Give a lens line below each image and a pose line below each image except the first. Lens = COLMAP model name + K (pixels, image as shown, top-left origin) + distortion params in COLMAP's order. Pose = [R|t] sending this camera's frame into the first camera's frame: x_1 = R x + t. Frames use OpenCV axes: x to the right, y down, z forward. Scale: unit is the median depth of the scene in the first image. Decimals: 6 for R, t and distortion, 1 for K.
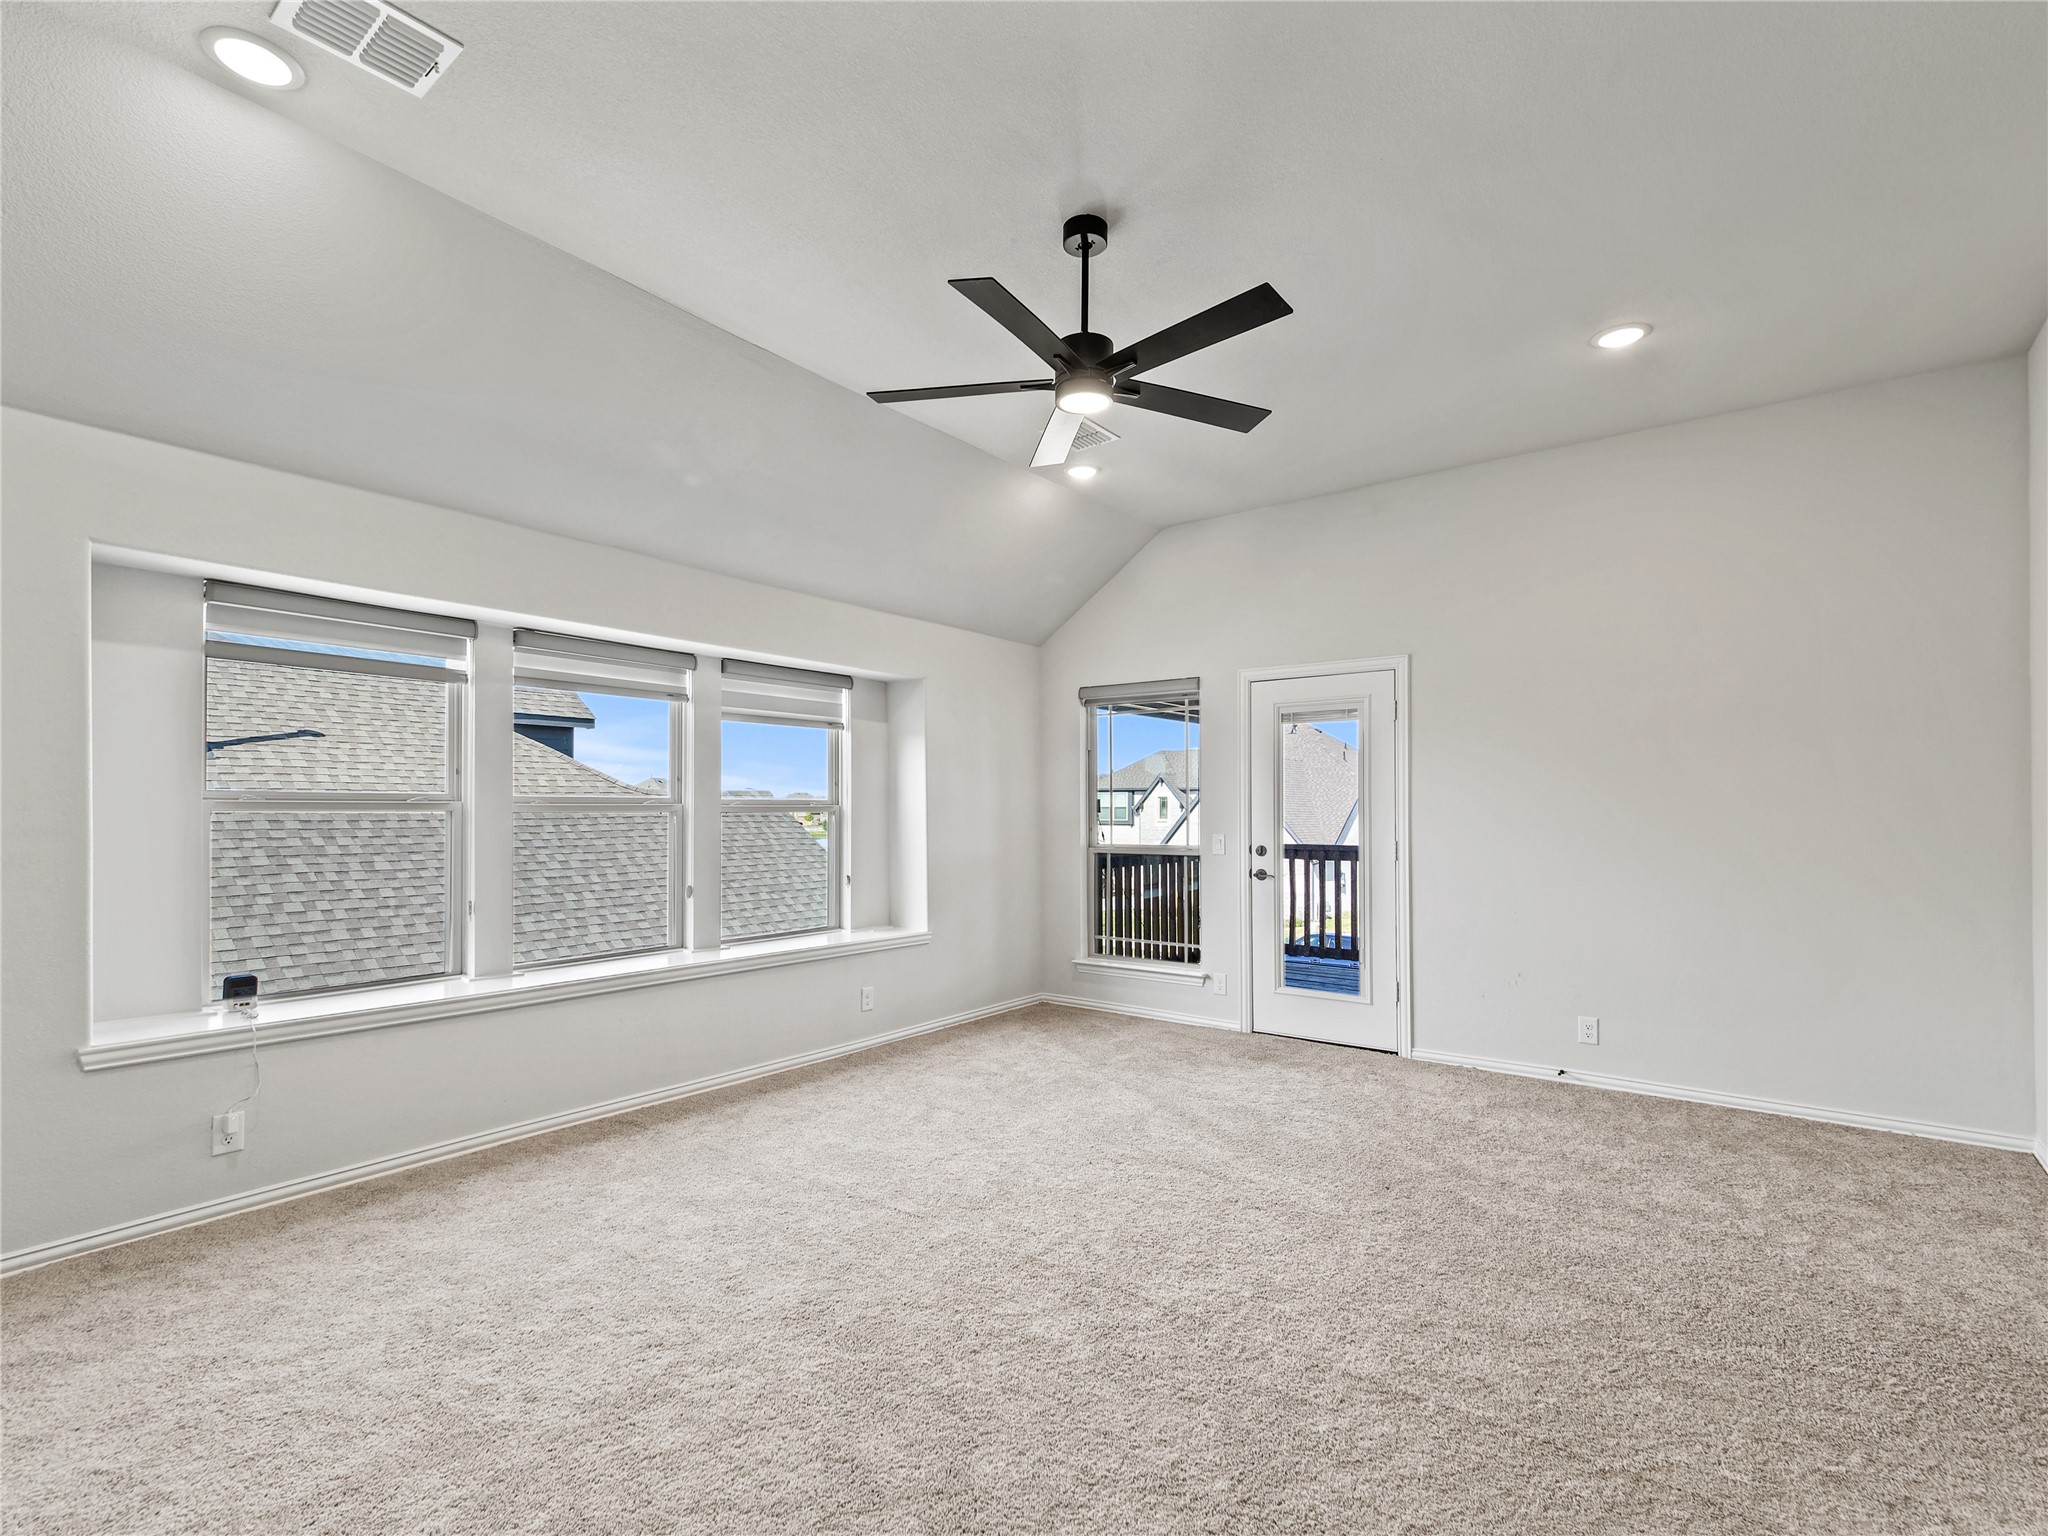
lens RADIAL K [[1006.6, 0, 1024.0], [0, 1006.6, 768.0], [0, 0, 1]] dist [0.045492, -0.027569]
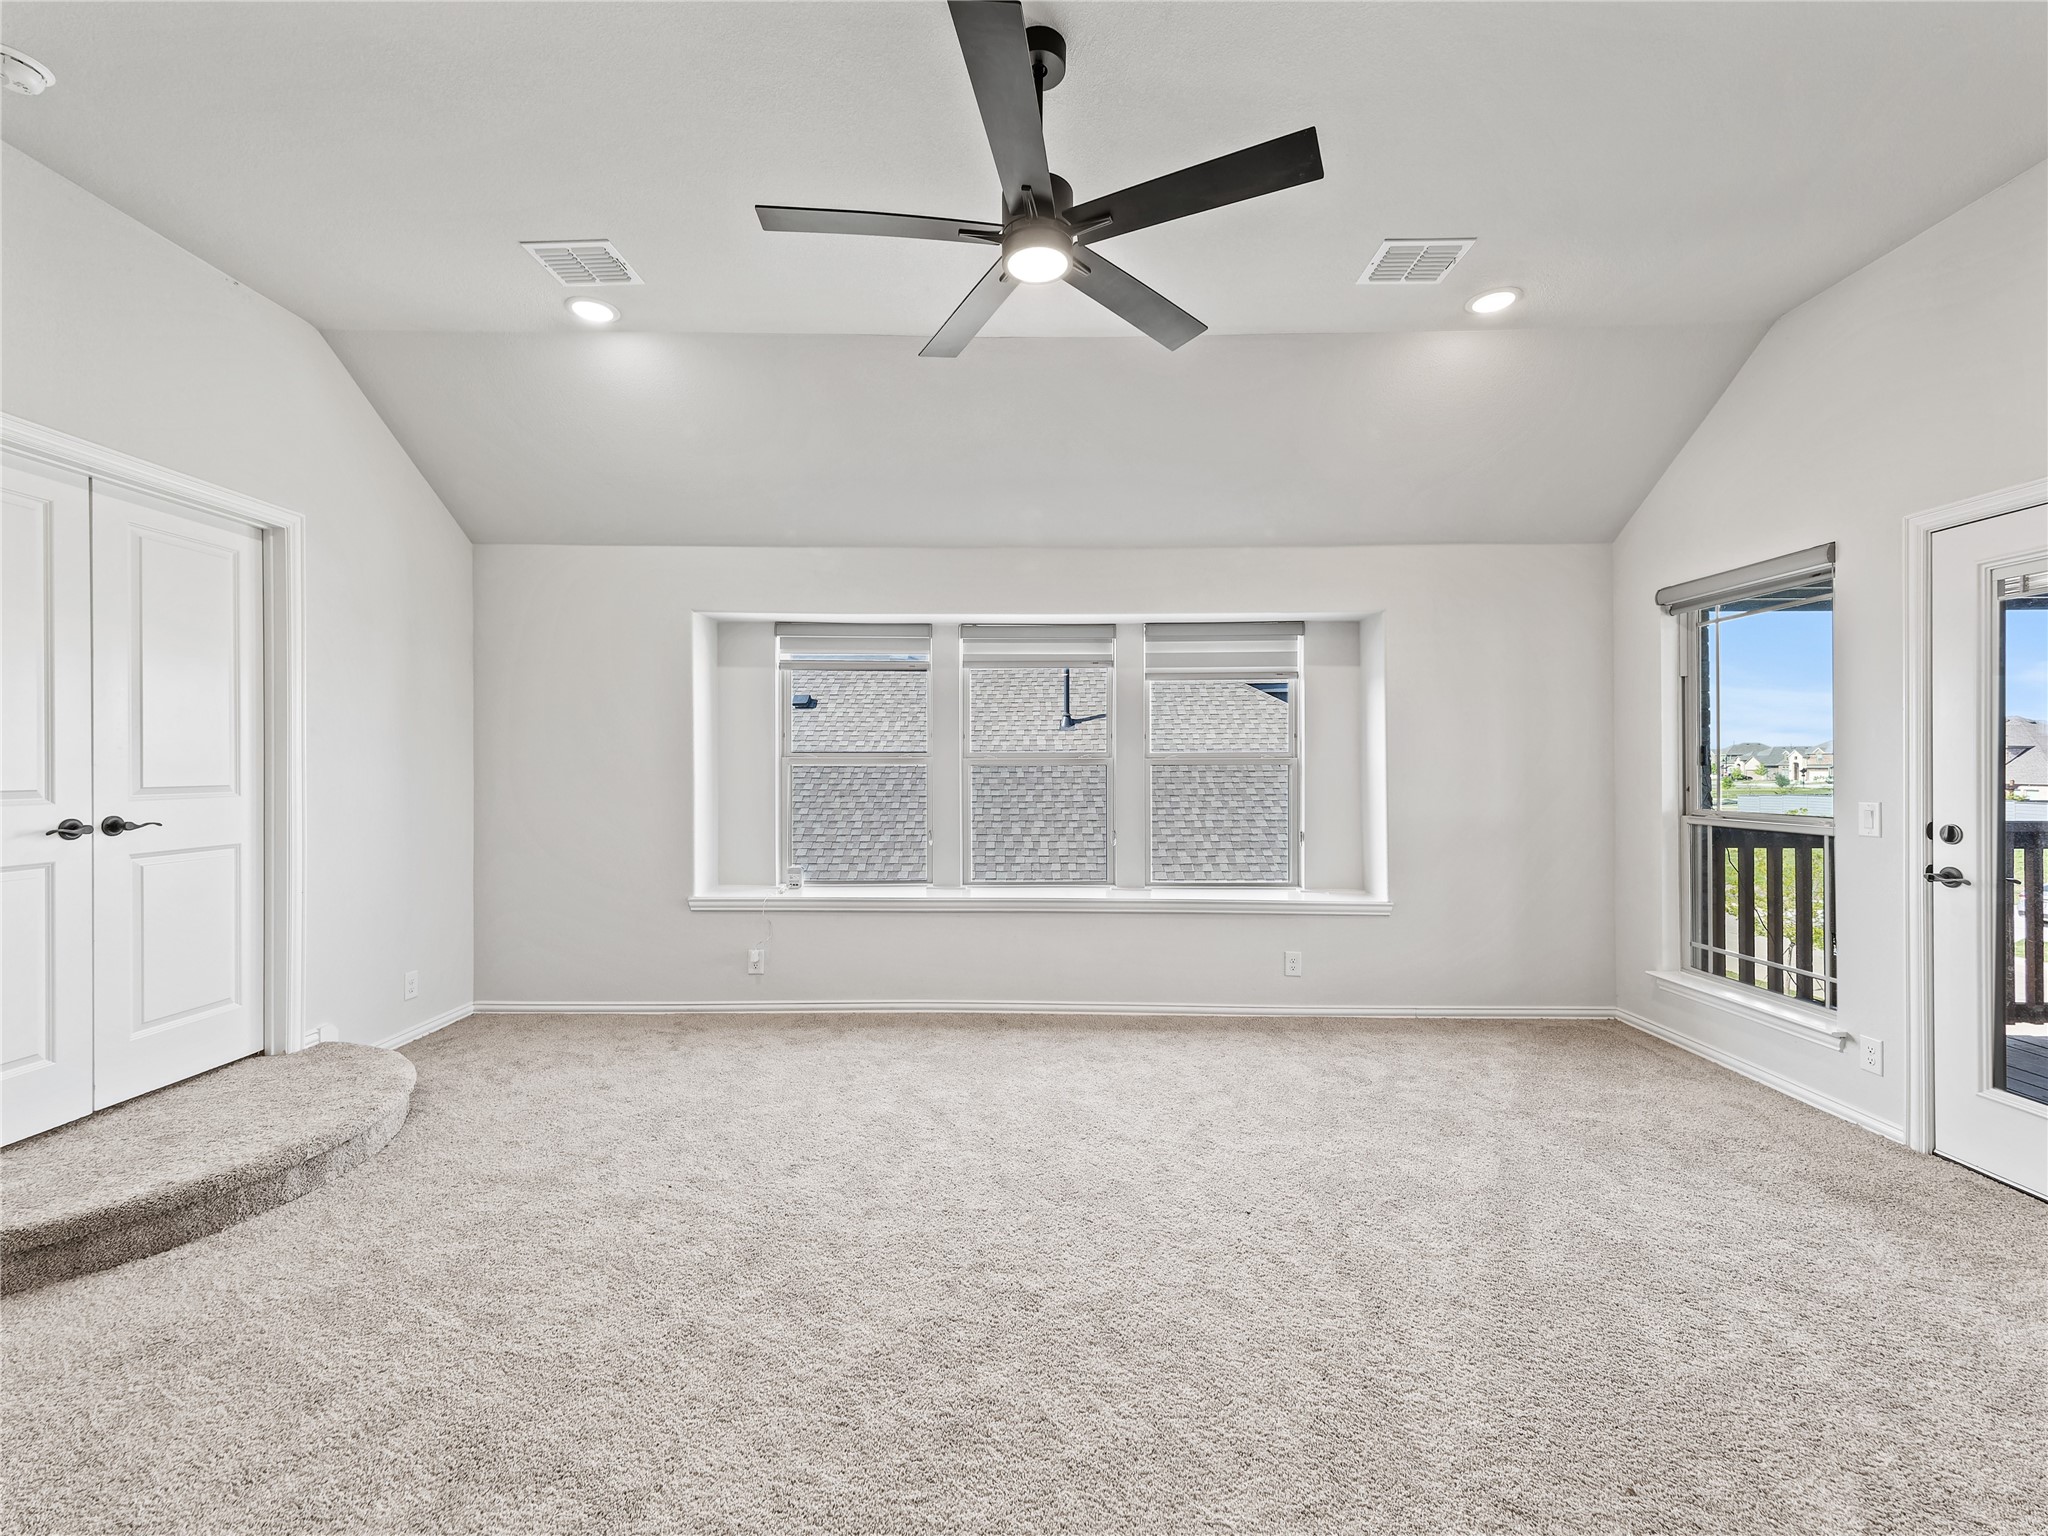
lens RADIAL K [[865.9, 0, 1020.1], [0, 865.9, 746.4], [0, 0, 1]] dist [0.036025, -0.018928]
pose [[0.579057, -0.018776, -0.815071, 0.336808], [0.036636, 0.999324, 0.003008, 0.013808], [0.814464, -0.031603, 0.579353, 0.307217]]
